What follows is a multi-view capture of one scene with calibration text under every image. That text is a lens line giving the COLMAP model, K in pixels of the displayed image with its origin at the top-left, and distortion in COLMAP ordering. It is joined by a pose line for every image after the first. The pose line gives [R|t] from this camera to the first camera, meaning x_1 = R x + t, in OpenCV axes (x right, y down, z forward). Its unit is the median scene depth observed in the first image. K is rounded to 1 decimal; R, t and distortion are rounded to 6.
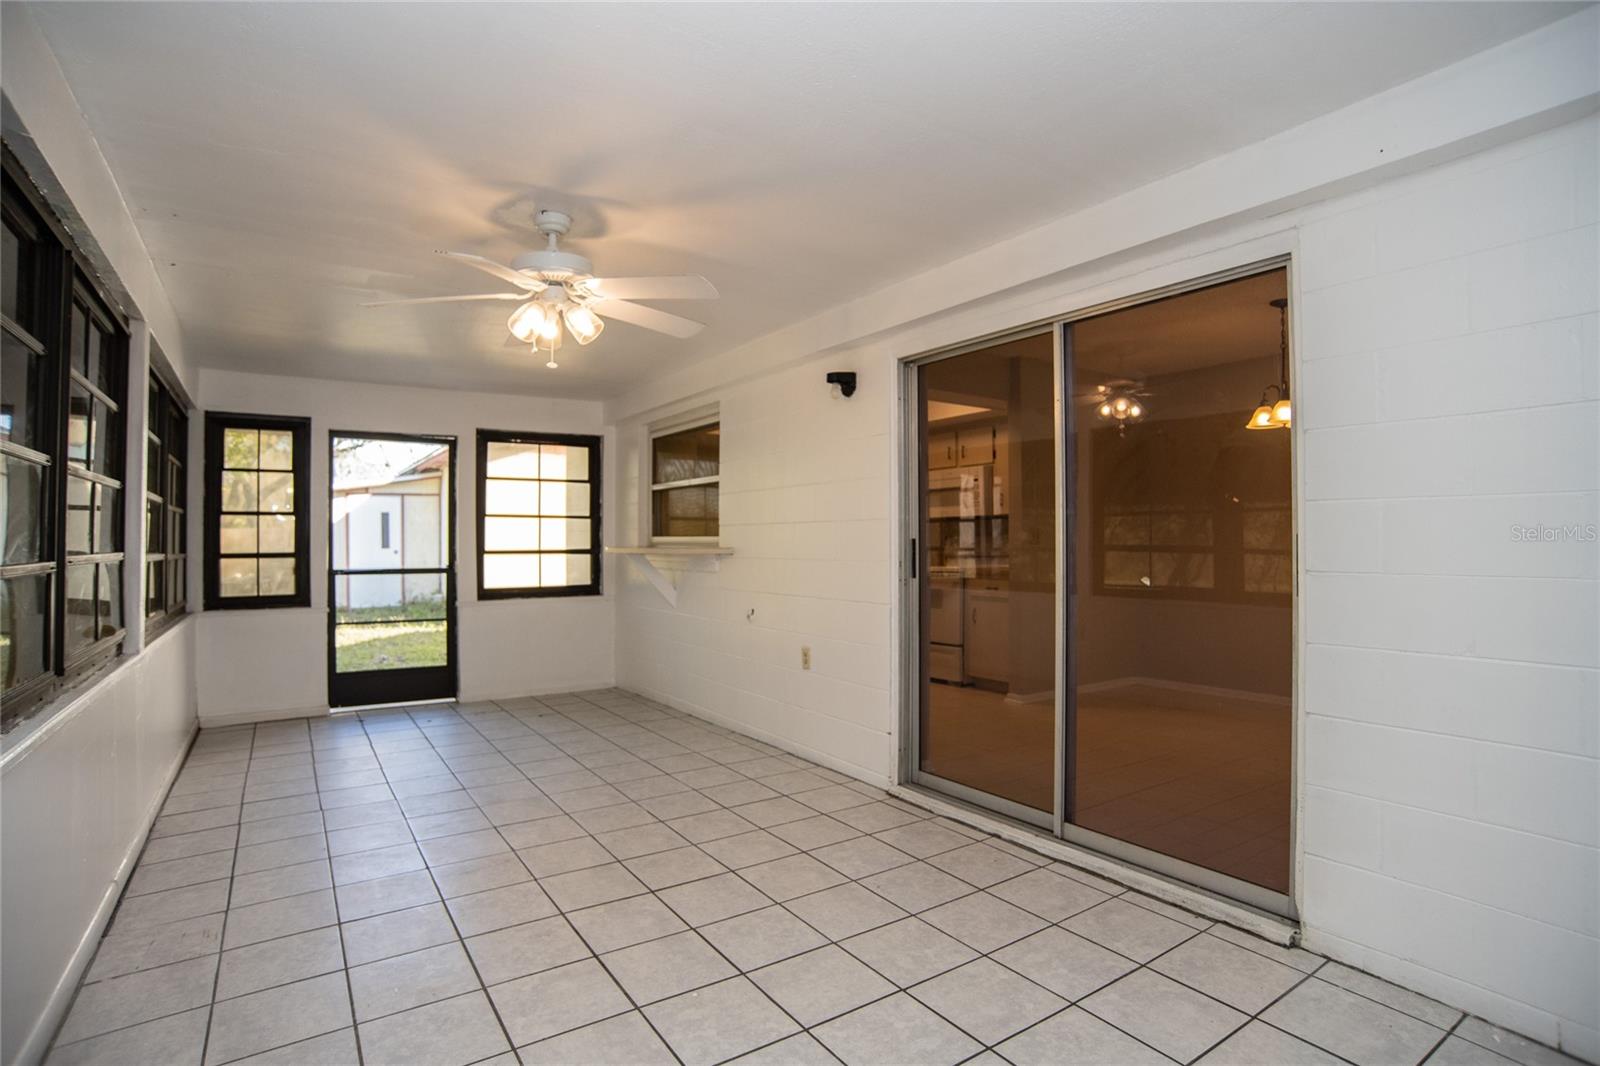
lens RADIAL K [[817.7, 0, 800.0], [0, 817.7, 533.0], [0, 0, 1]] dist [-0.058661, 0.000028]
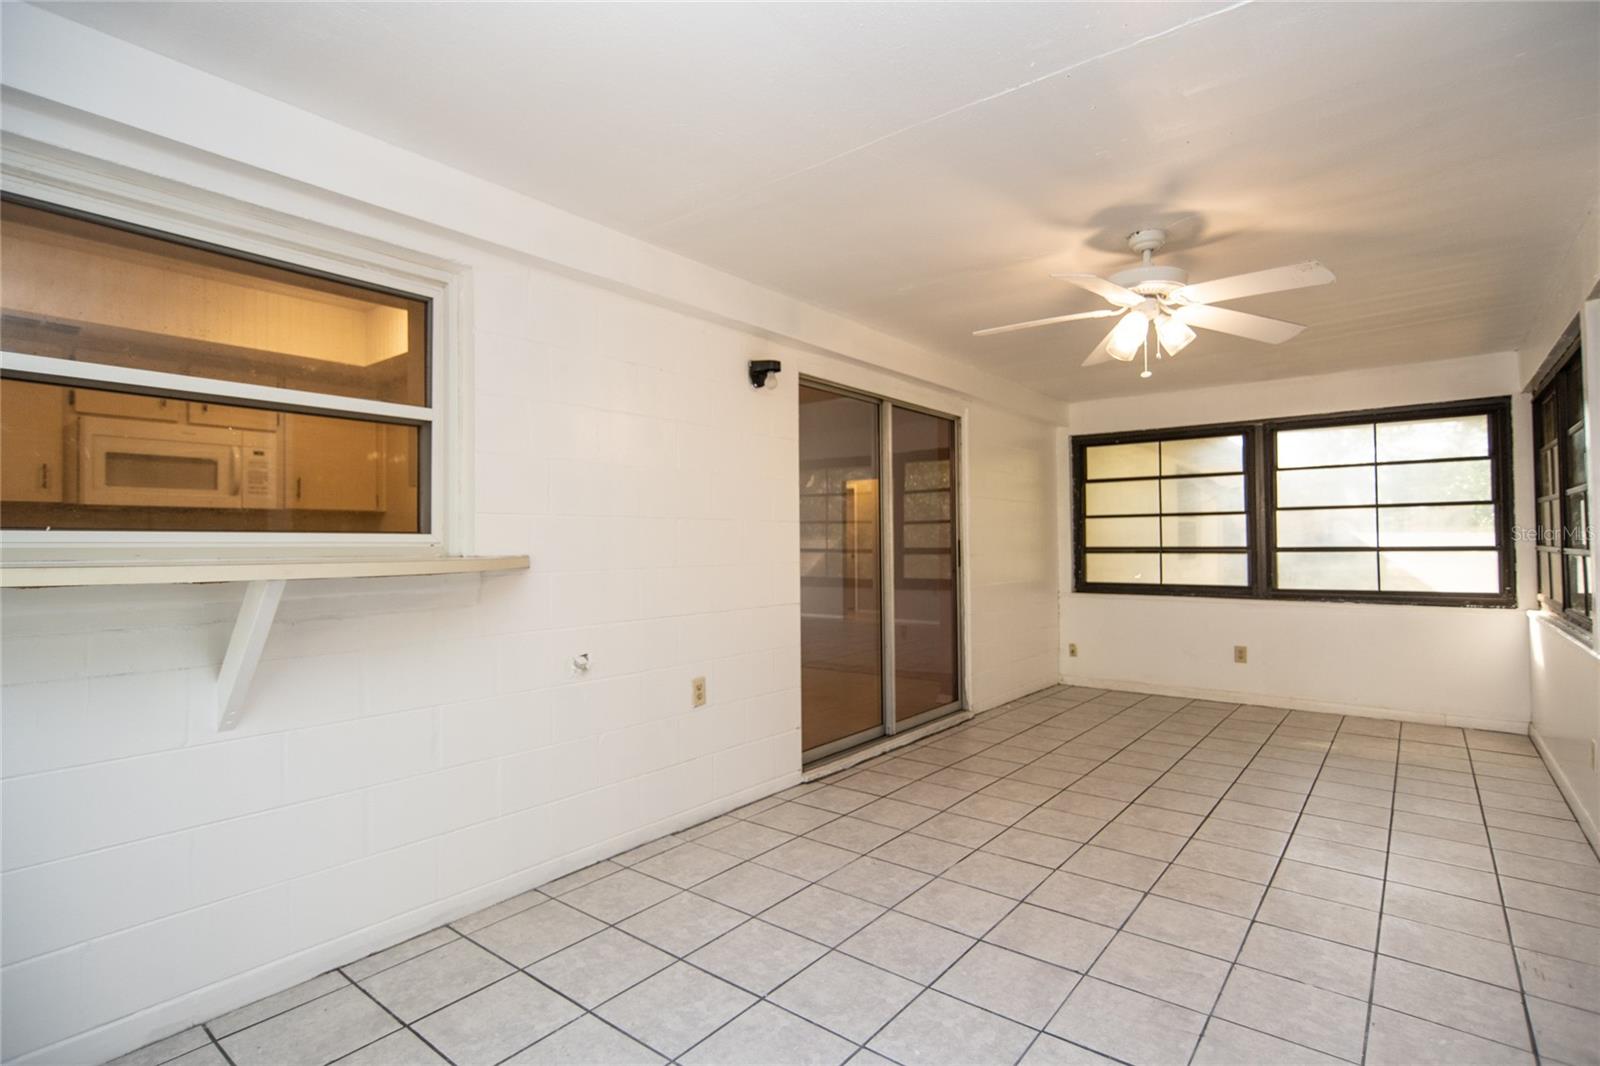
lens RADIAL K [[758.9, 0, 800.0], [0, 758.9, 533.0], [0, 0, 1]] dist [-0.039584, 0.000084]
pose [[-0.293561, 0.029661, 0.955480, -0.872777], [0.006609, 0.999558, -0.028998, 0.027304], [-0.955917, -0.002198, -0.293628, 1.361040]]
